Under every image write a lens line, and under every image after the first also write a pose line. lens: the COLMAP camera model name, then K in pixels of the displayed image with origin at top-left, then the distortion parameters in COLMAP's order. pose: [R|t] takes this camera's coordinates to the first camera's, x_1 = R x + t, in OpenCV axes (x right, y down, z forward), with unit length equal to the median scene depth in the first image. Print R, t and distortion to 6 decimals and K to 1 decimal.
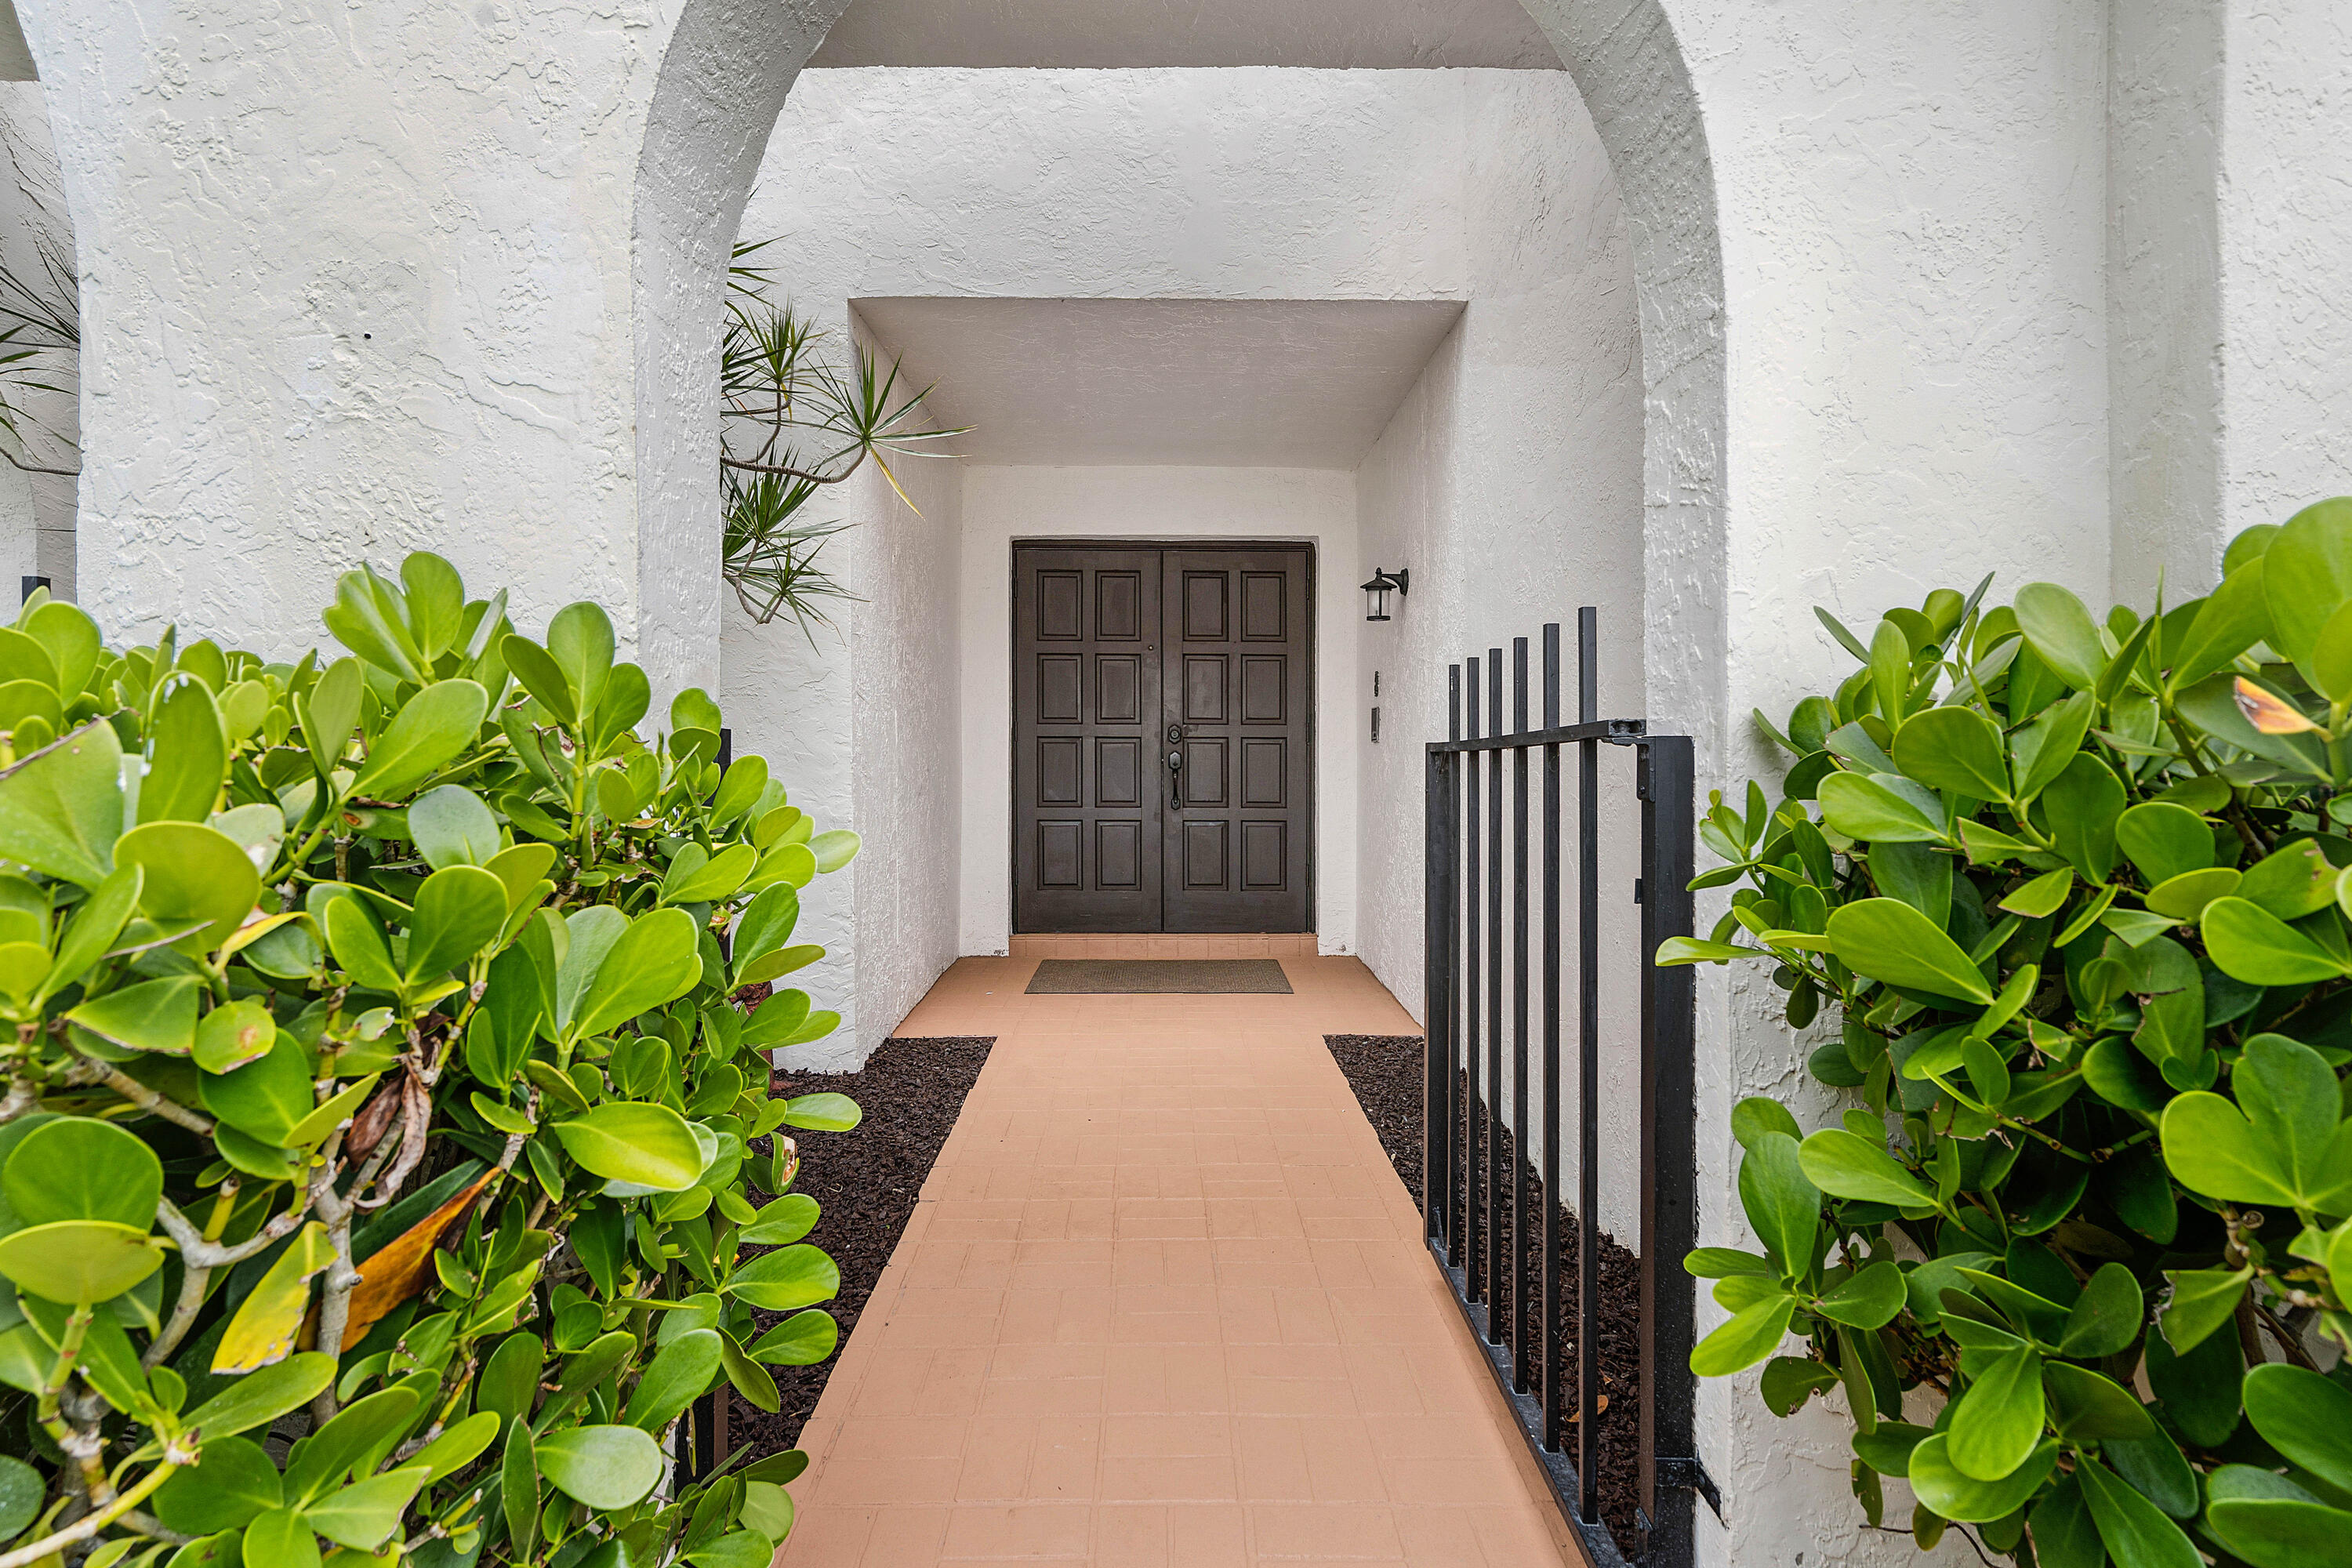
lens RADIAL K [[1106.4, 0, 1139.0], [0, 1106.4, 790.2], [0, 0, 1]] dist [0.000045, -0.000202]
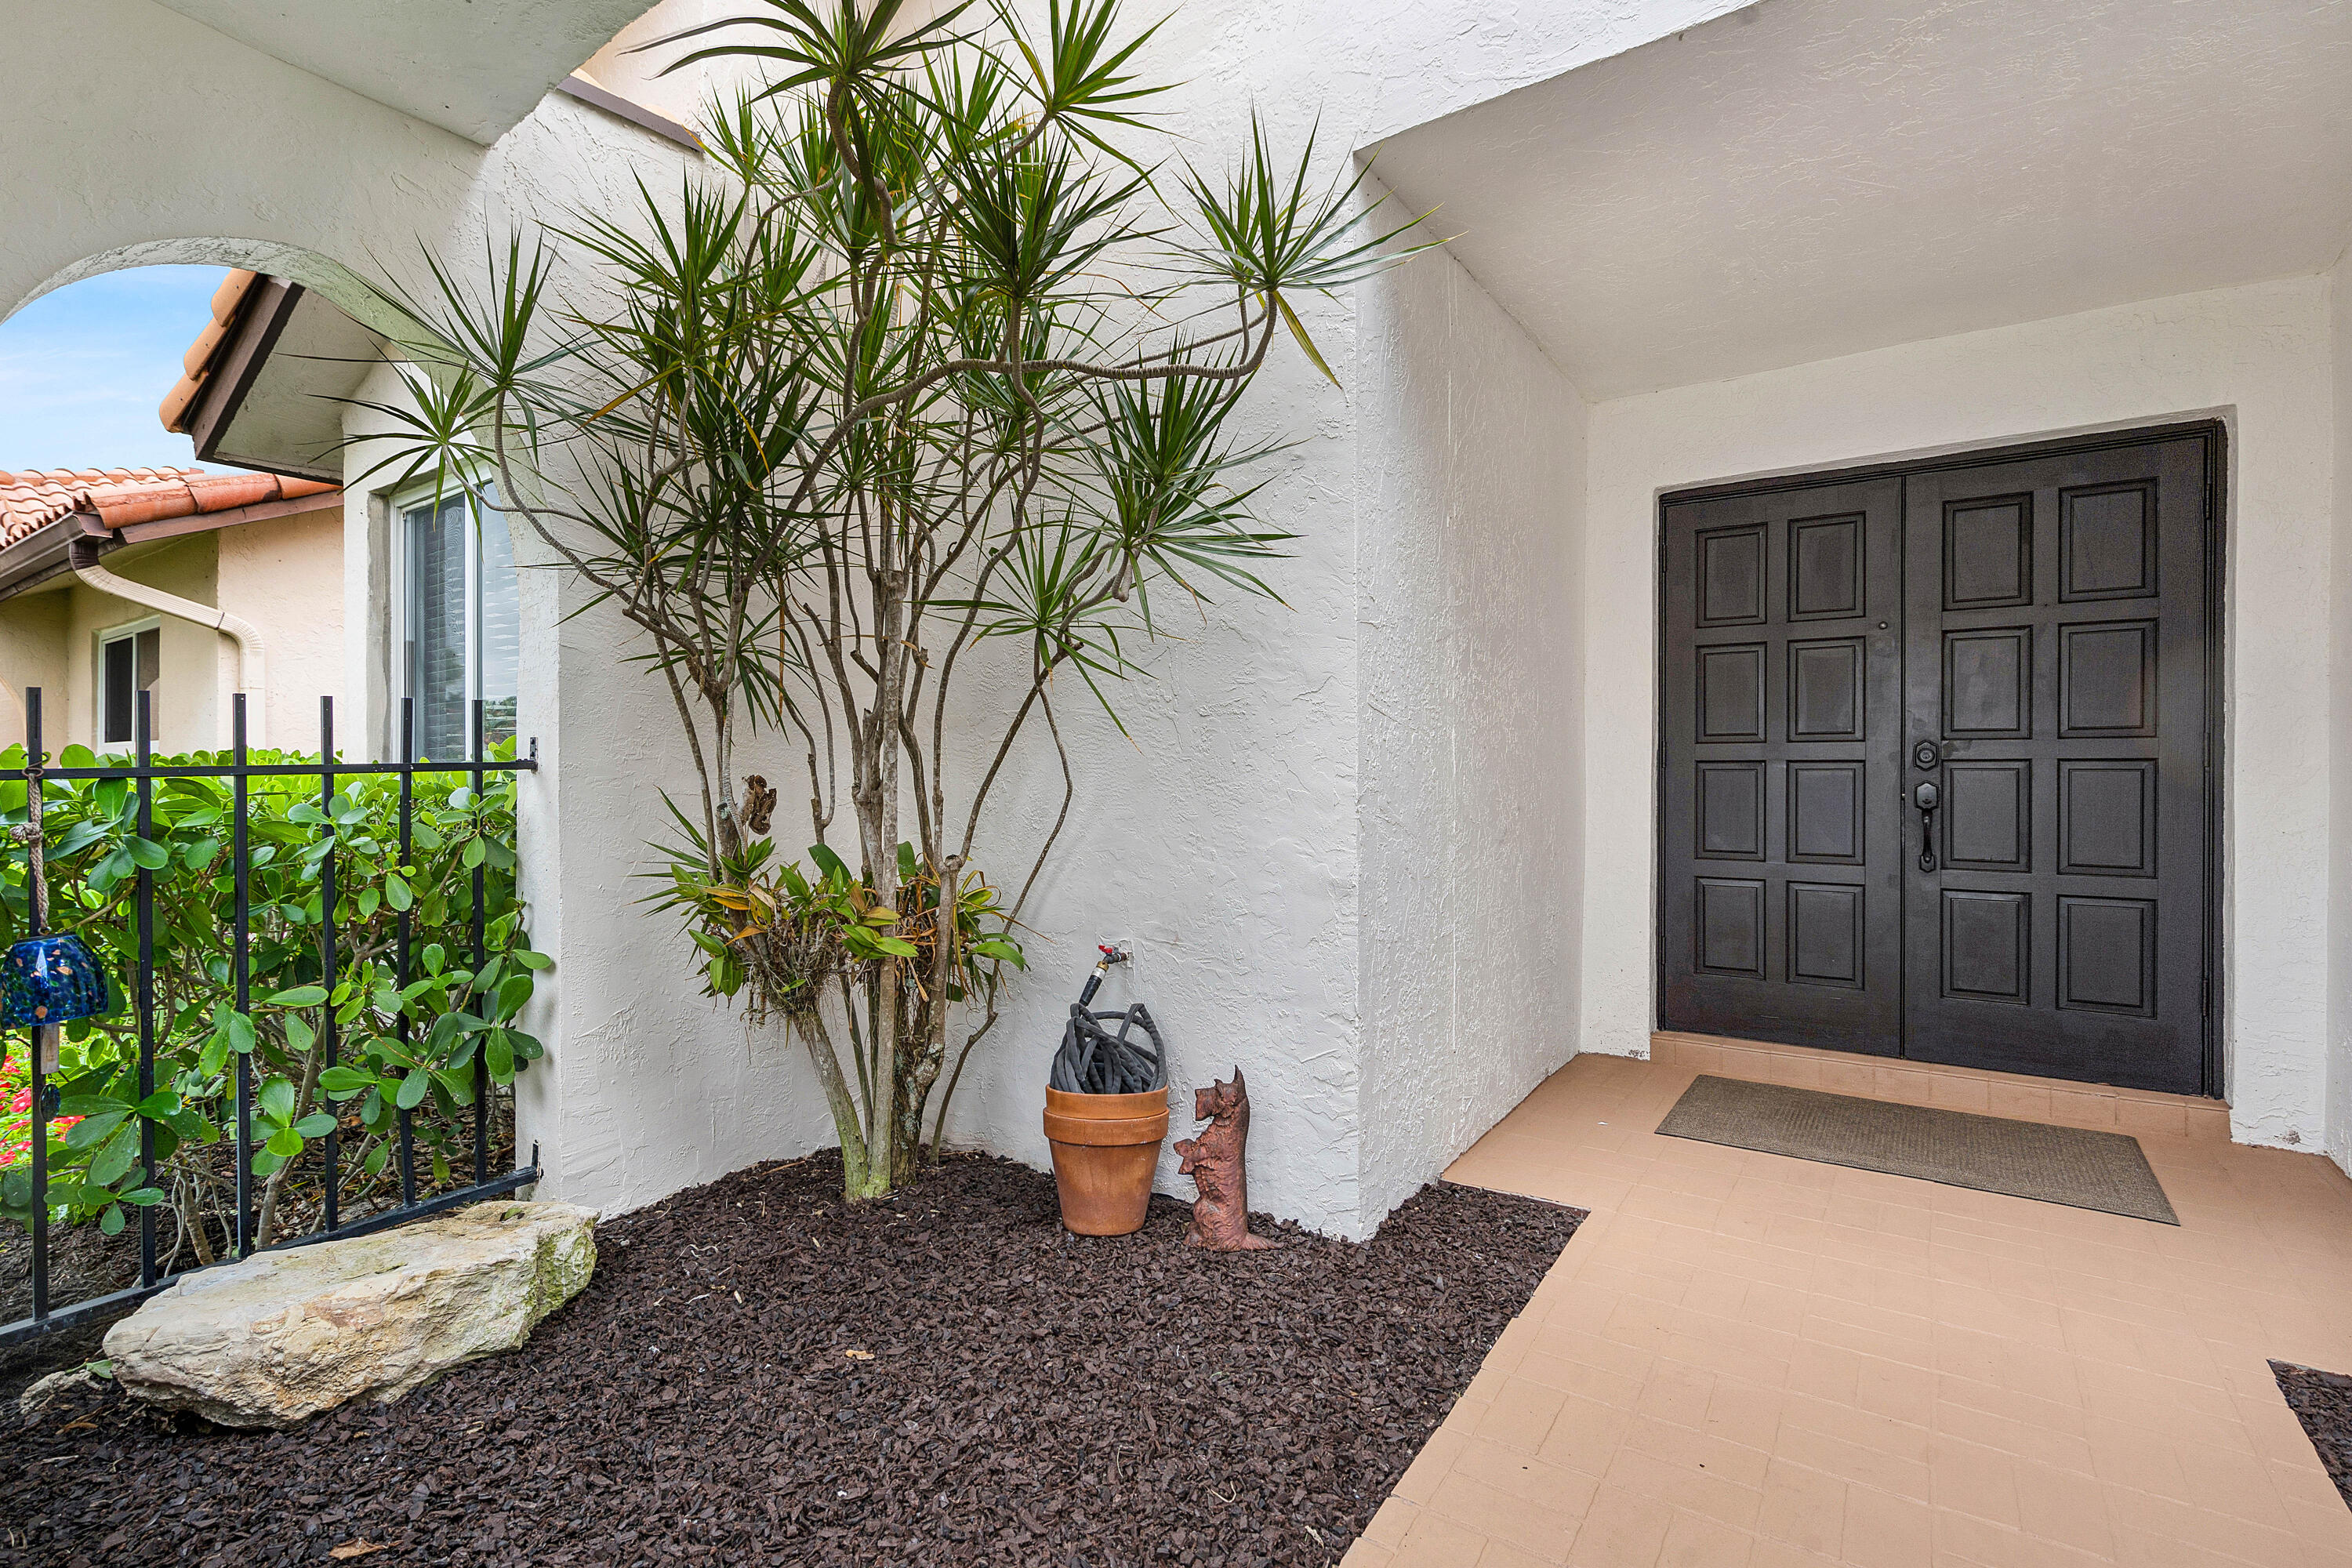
lens RADIAL K [[1084.9, 0, 1177.9], [0, 1084.9, 796.4], [0, 0, 1]] dist [0.001096, 0.001670]
pose [[0.832746, 0.006768, -0.553614, 0.019525], [-0.015334, 0.999824, -0.010842, -0.013111], [0.553443, 0.017518, 0.832703, 0.227803]]
